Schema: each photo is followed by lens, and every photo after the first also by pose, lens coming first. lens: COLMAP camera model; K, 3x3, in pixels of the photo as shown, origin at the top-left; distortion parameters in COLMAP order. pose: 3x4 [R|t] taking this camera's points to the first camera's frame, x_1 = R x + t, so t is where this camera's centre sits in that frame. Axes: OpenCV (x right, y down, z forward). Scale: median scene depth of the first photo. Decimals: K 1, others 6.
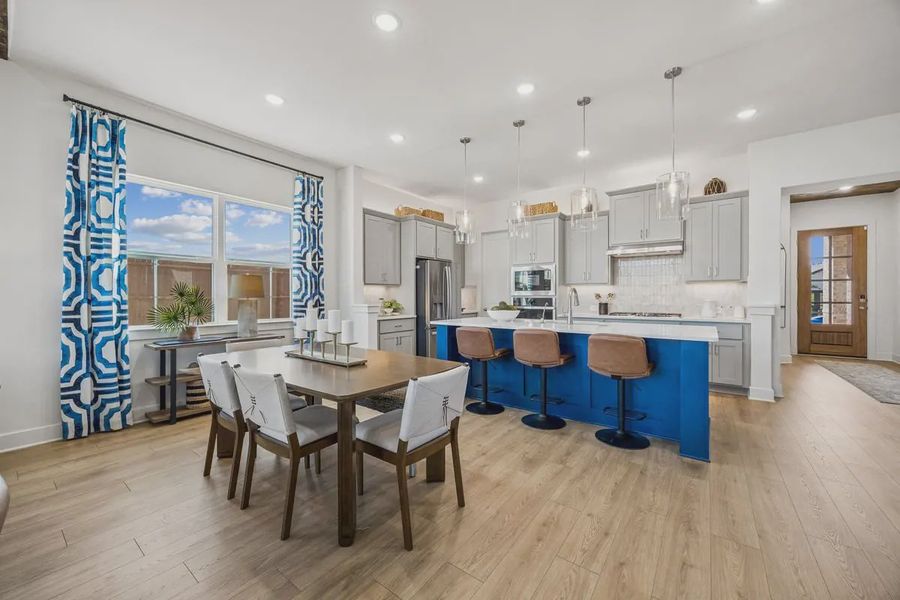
lens RADIAL K [[346.2, 0, 450.0], [0, 346.2, 300.0], [0, 0, 1]] dist [-0.000855, -0.000186]
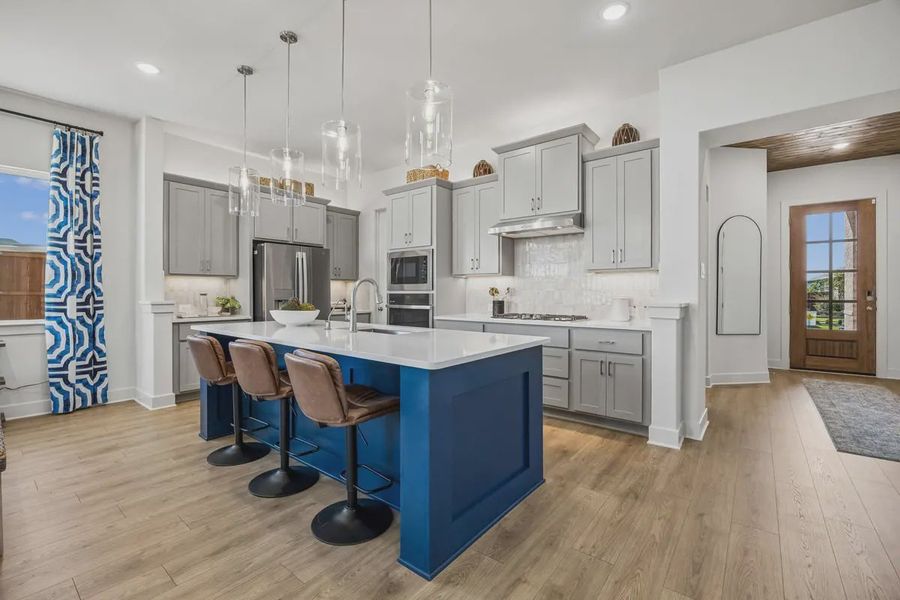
lens RADIAL K [[392.6, 0, 451.2], [0, 392.6, 295.0], [0, 0, 1]] dist [-0.016323, -0.000157]
pose [[0.999522, 0.002188, -0.030834, 0.440128], [-0.002432, 0.999966, -0.007874, 0.003936], [0.030816, 0.007945, 0.999494, 0.196979]]
